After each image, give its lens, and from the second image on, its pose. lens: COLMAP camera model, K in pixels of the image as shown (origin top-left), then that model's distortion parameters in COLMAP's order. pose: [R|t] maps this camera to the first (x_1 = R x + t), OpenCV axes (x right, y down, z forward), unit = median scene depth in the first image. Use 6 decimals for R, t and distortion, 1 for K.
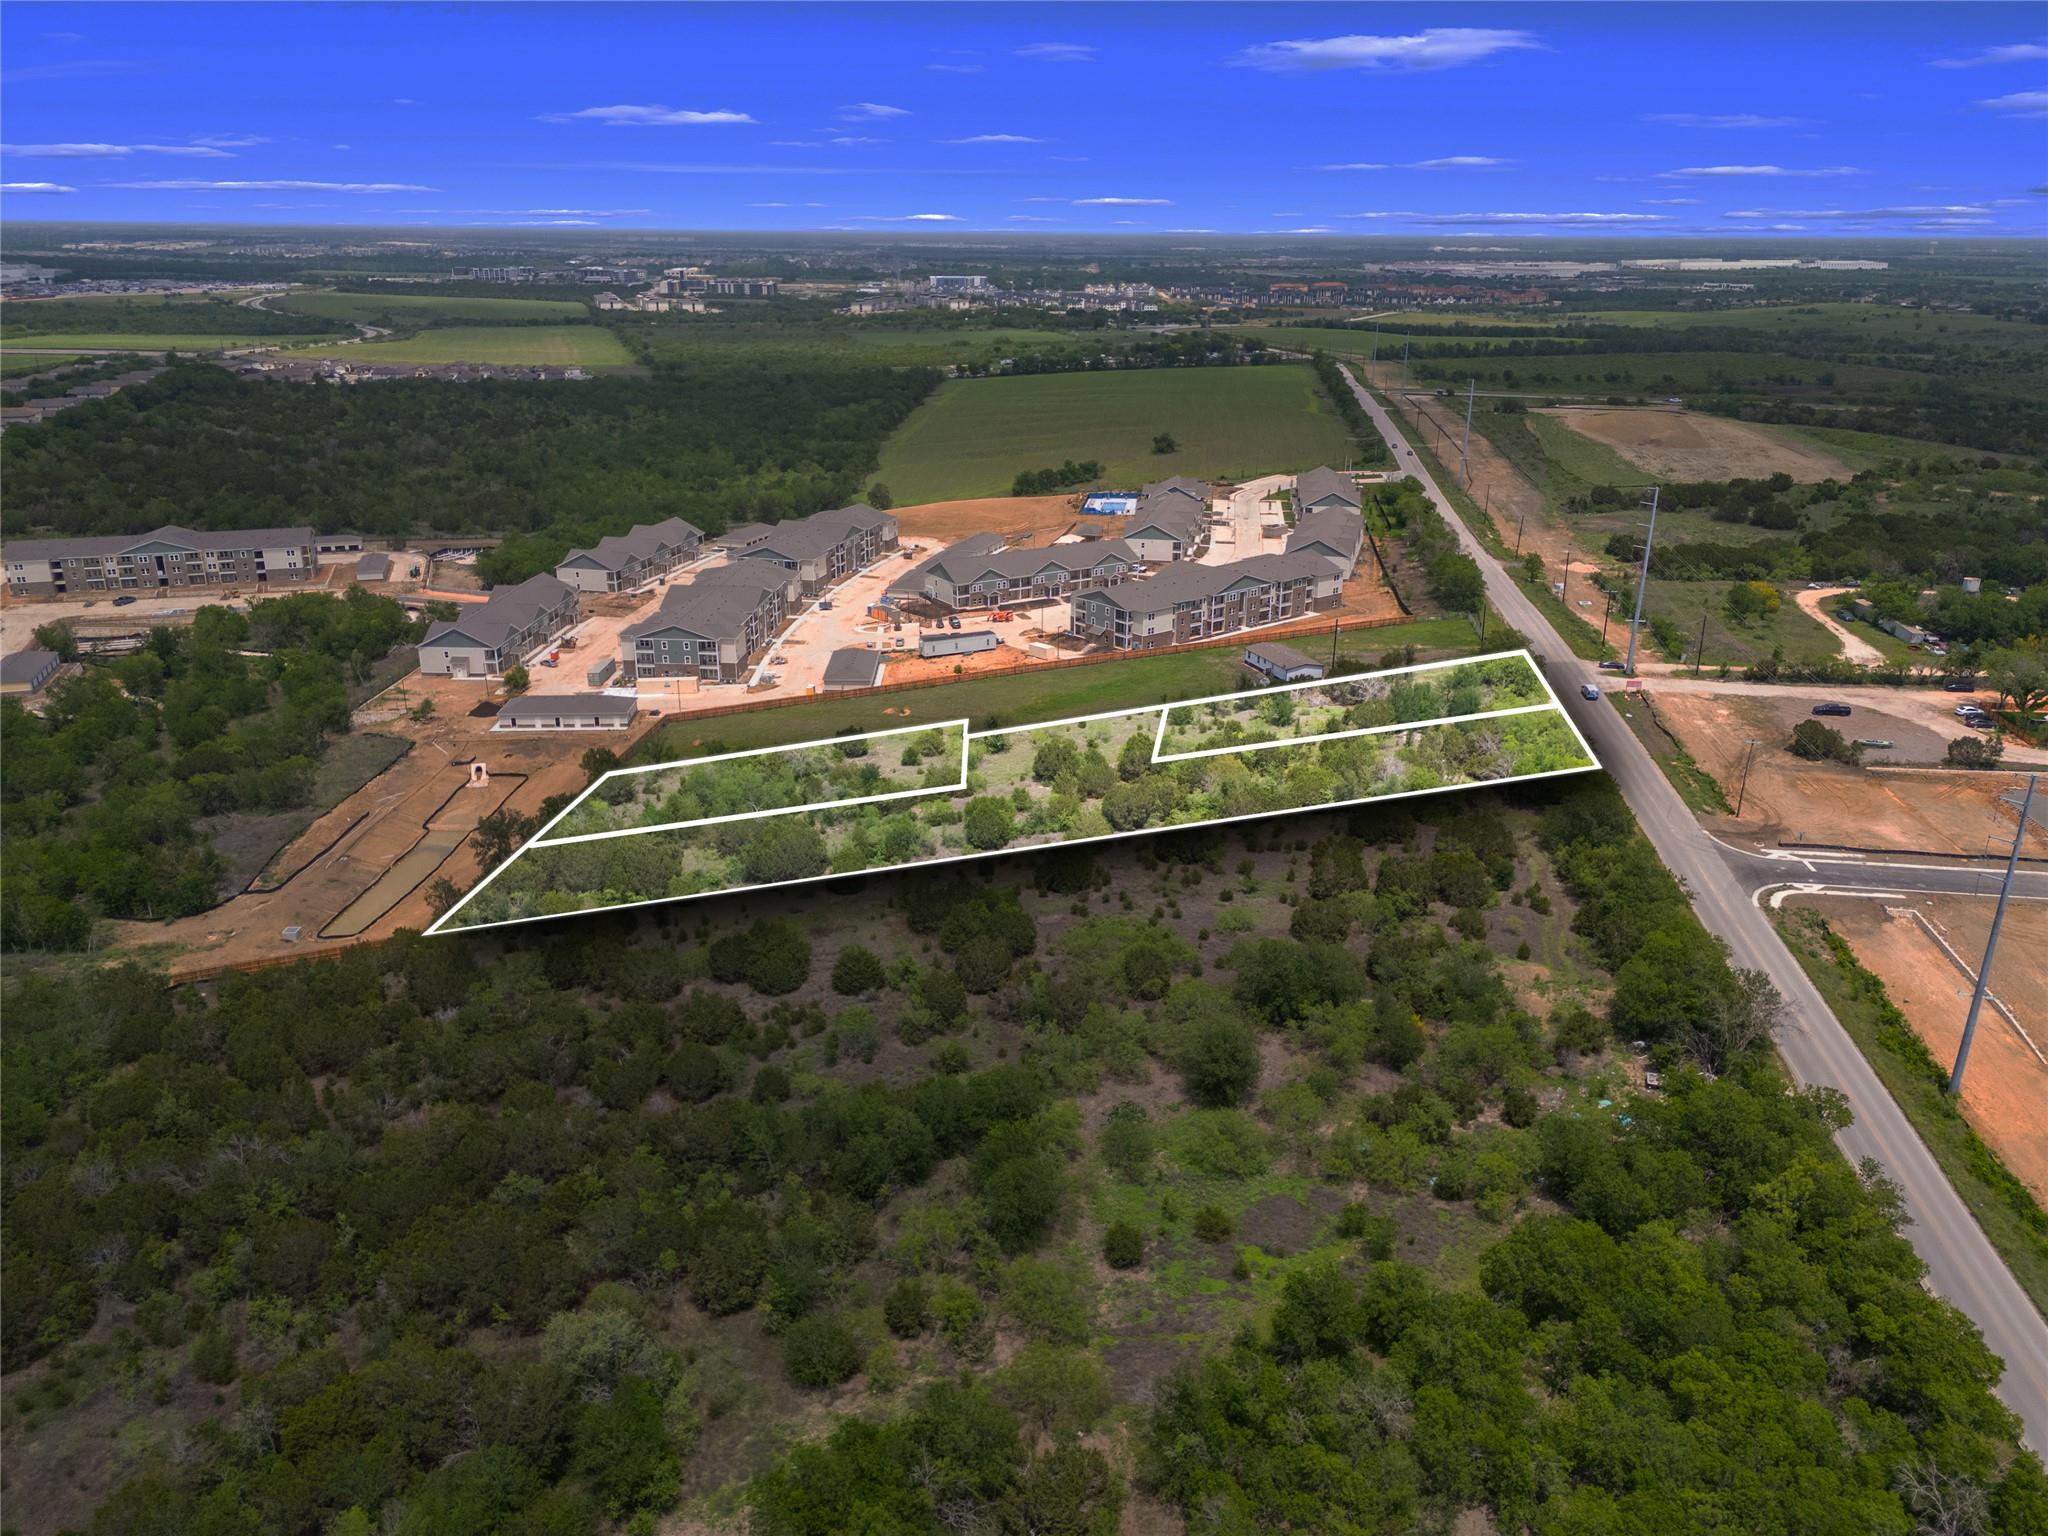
lens RADIAL K [[1497.8, 0, 1027.6], [0, 1497.8, 774.1], [0, 0, 1]] dist [0.065492, -0.063712]
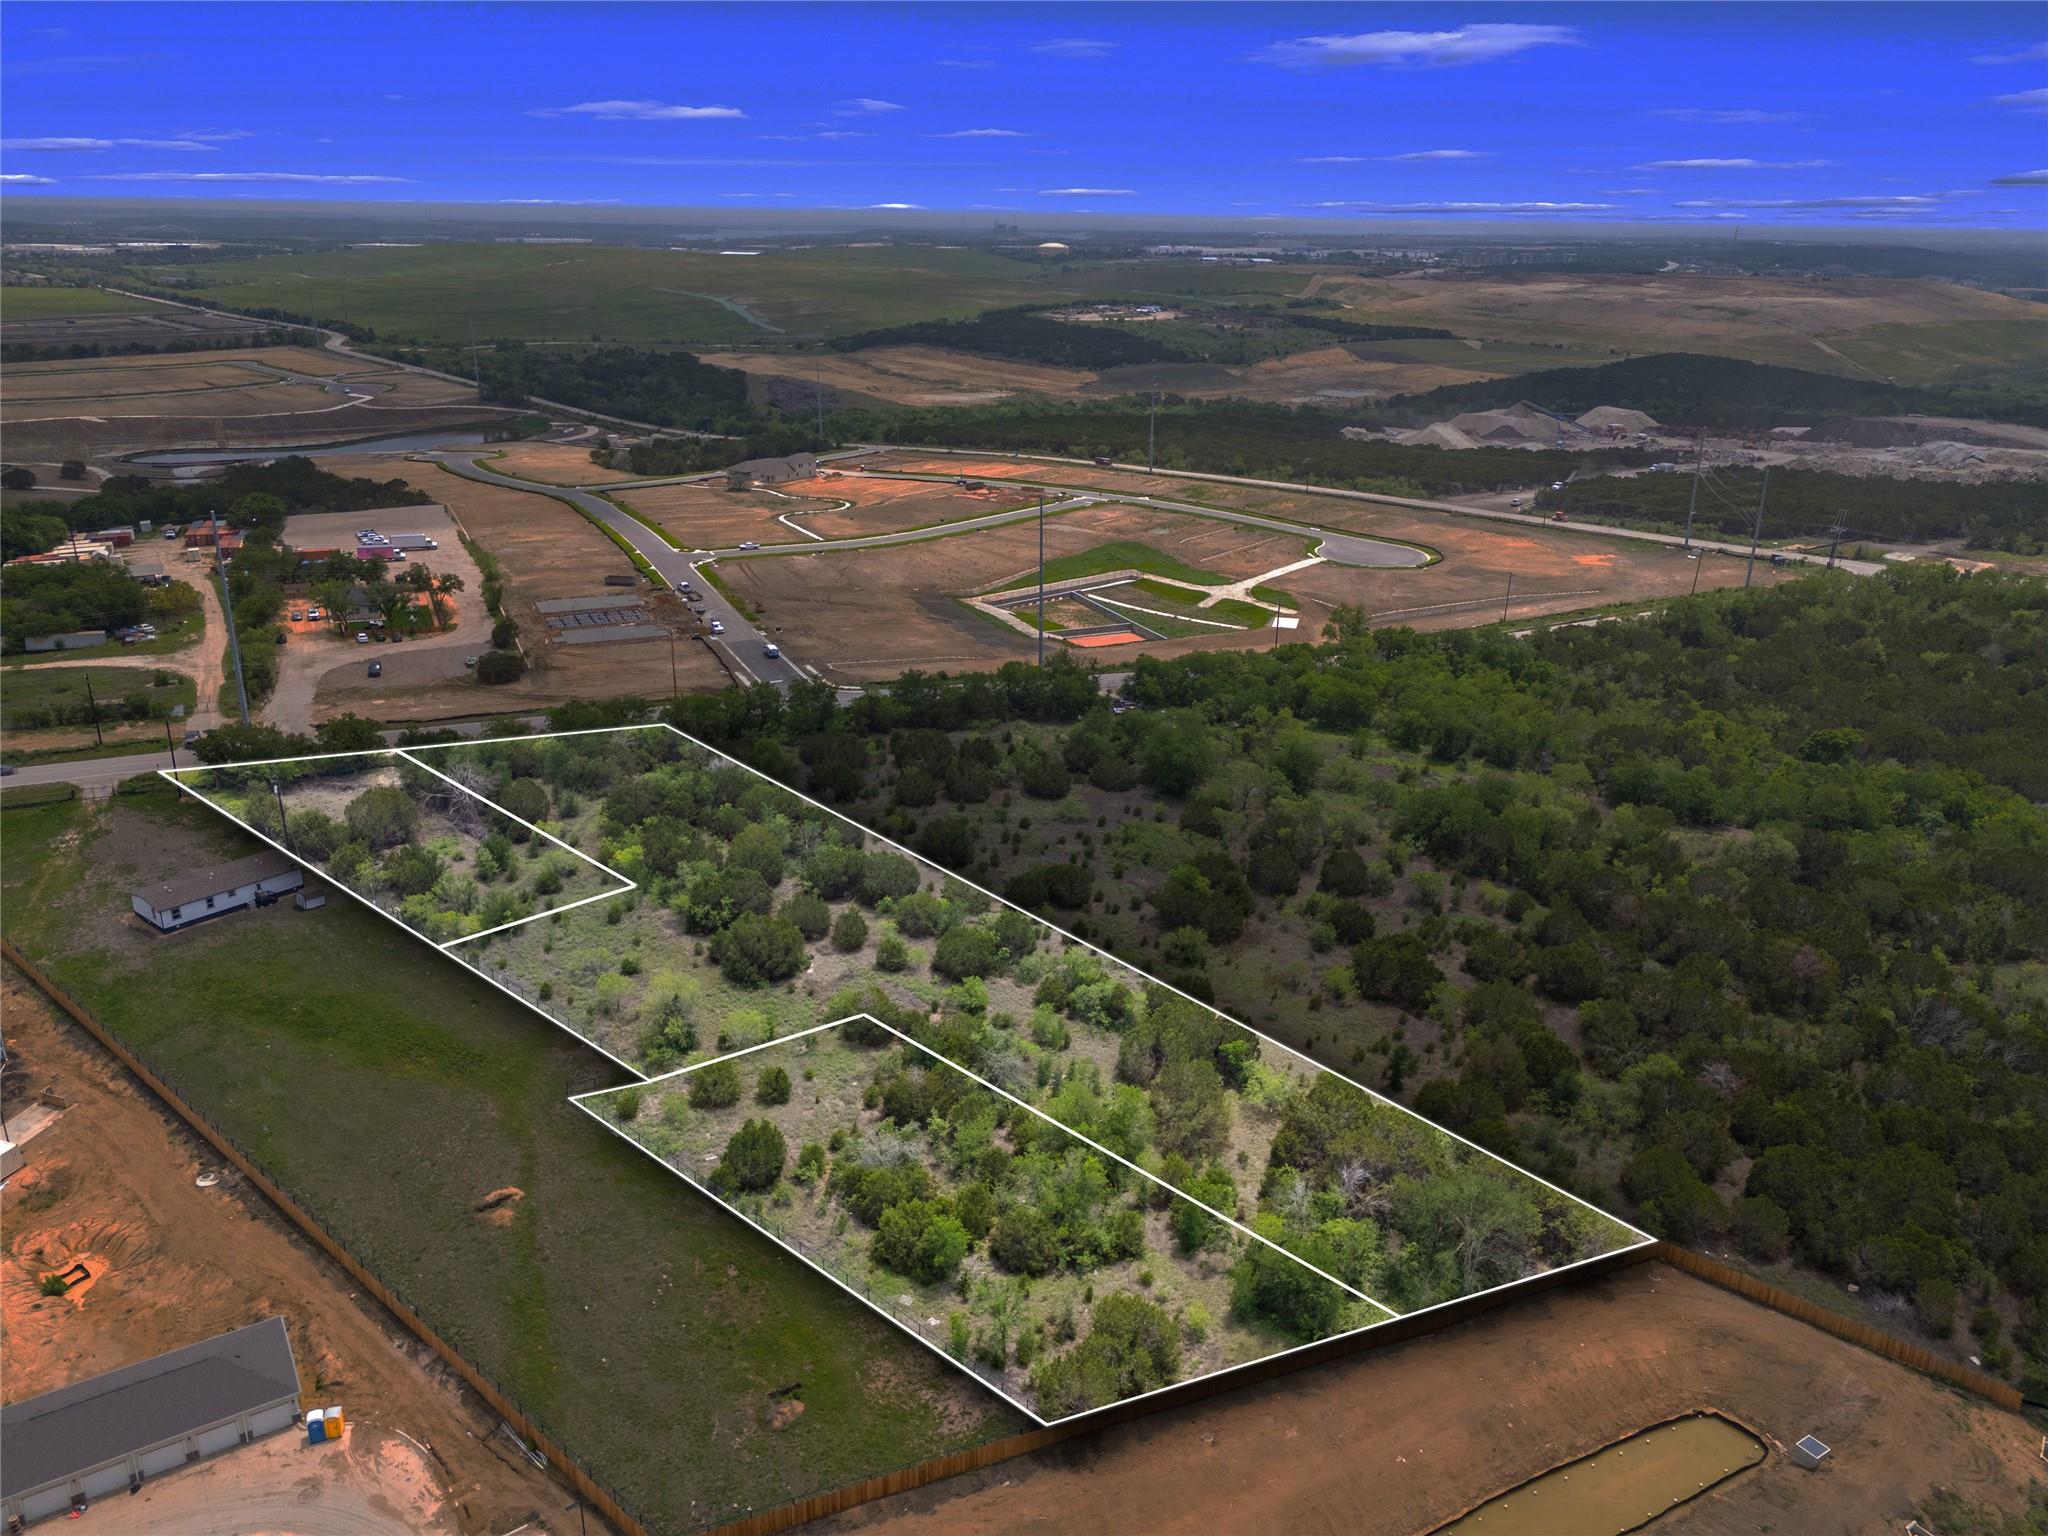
lens RADIAL K [[1497.8, 0, 1027.6], [0, 1497.8, 774.1], [0, 0, 1]] dist [0.065492, -0.063712]
pose [[-0.525016, -0.303609, 0.795098, -0.486302], [0.274115, 0.824108, 0.495689, -0.328228], [-0.805742, 0.478193, -0.349446, 0.904996]]
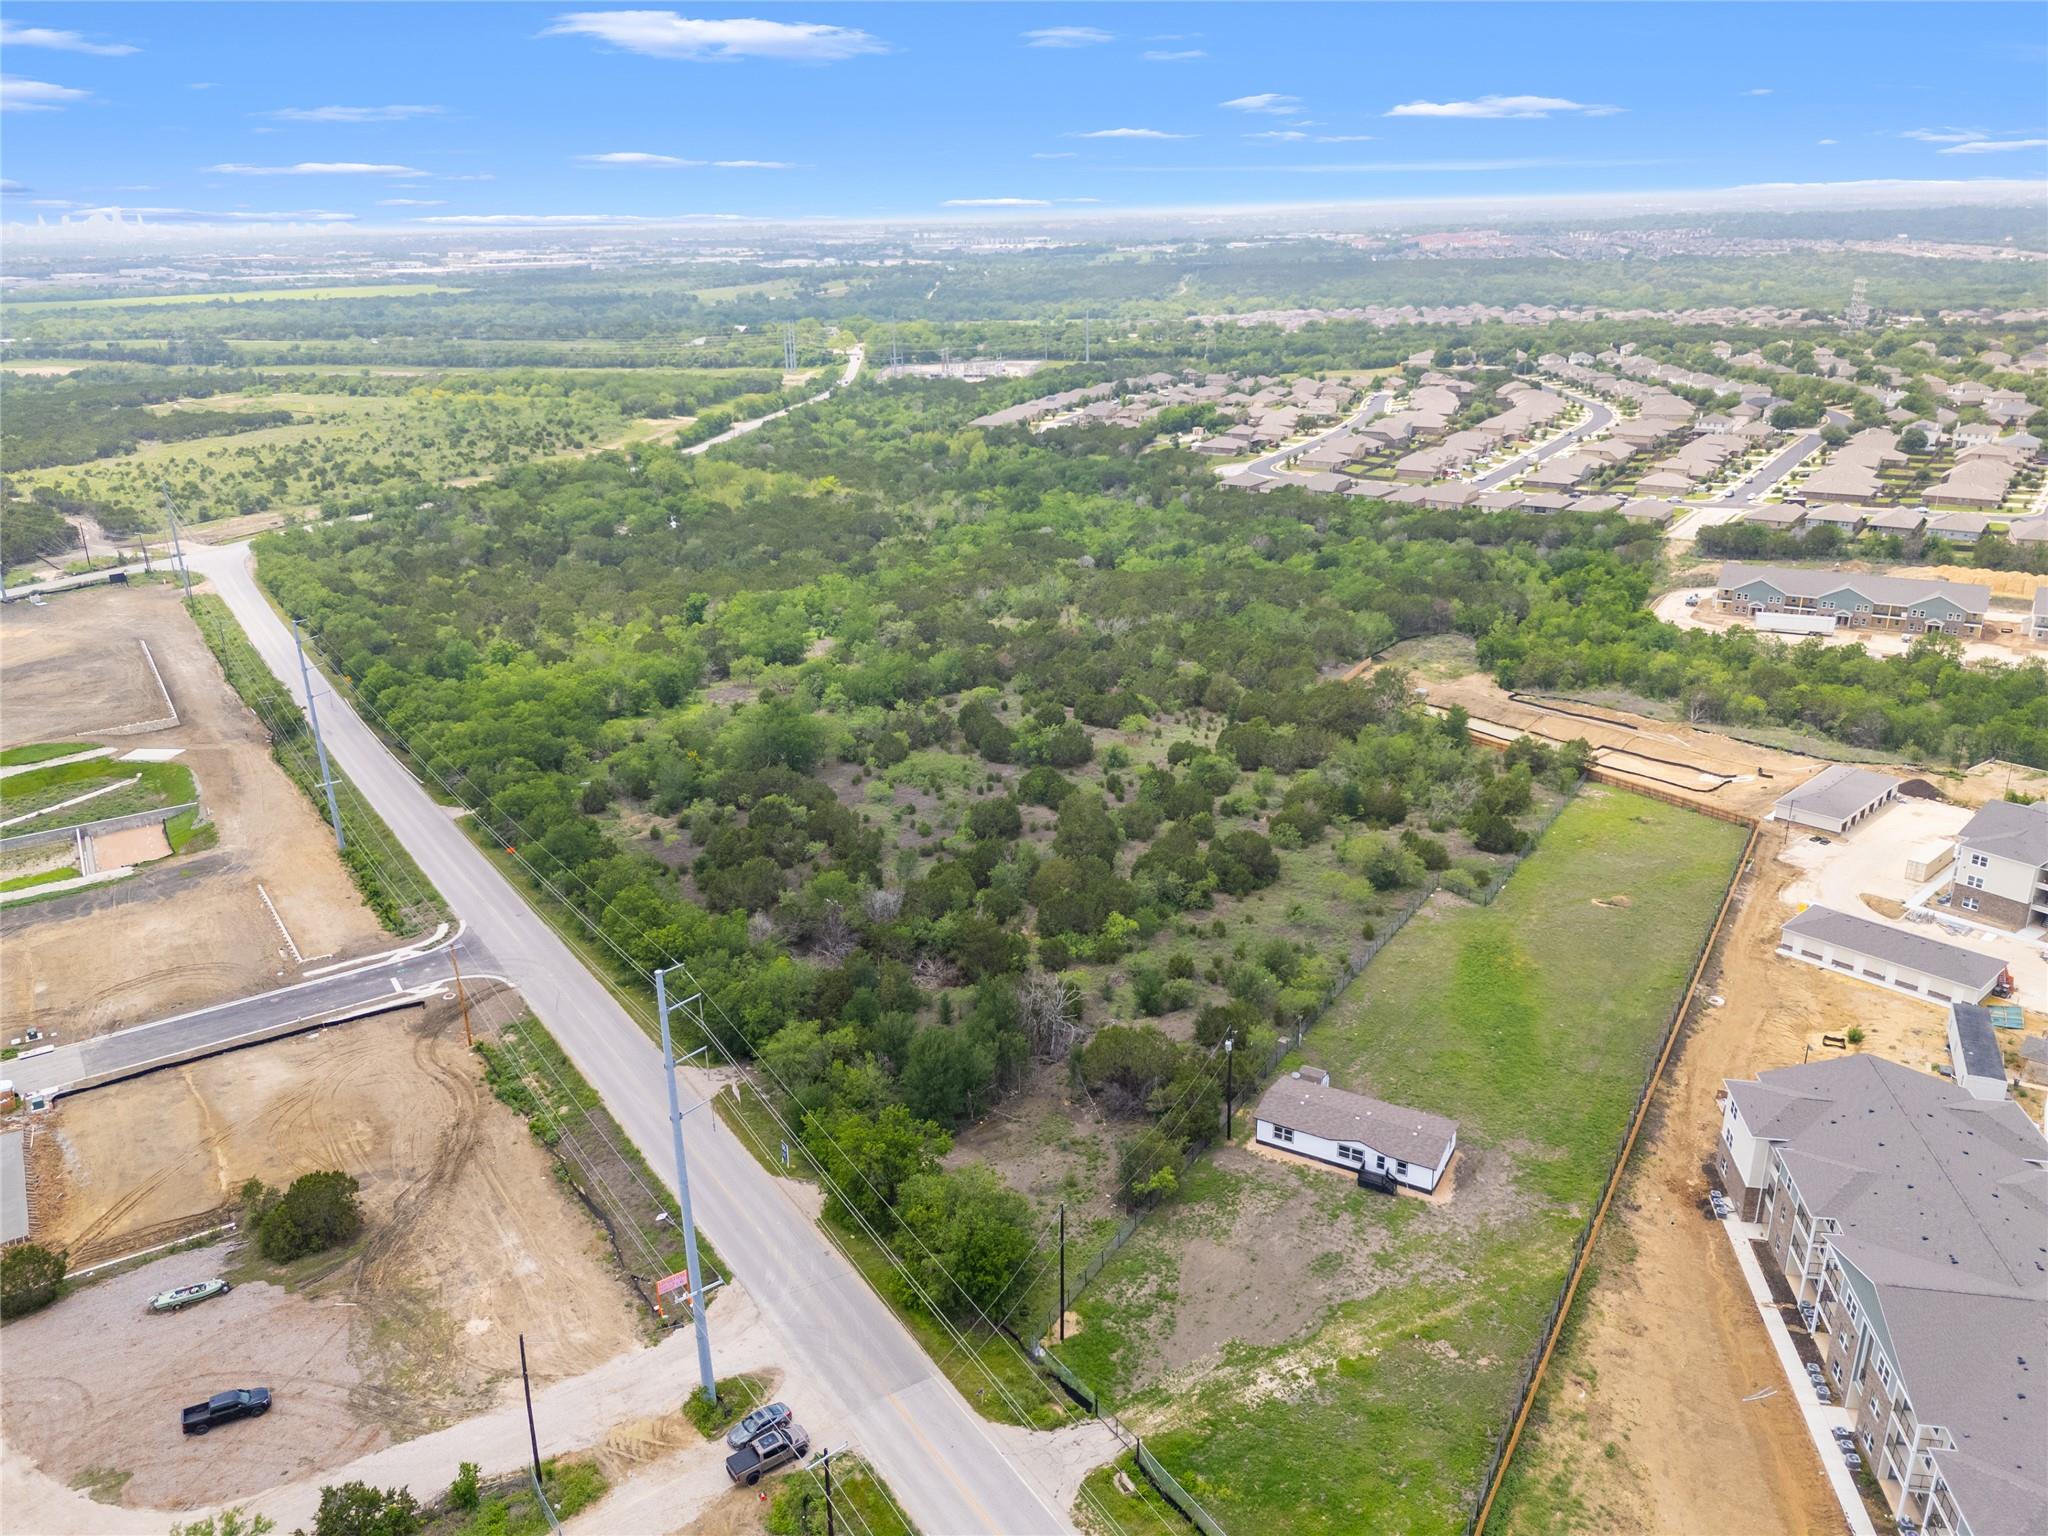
lens RADIAL K [[1497.8, 0, 1027.6], [0, 1497.8, 774.1], [0, 0, 1]] dist [0.065492, -0.063712]
pose [[-0.754268, 0.238778, -0.611608, 0.504855], [-0.208213, 0.796453, 0.567723, -0.405641], [0.622677, 0.555560, -0.551023, 1.109828]]
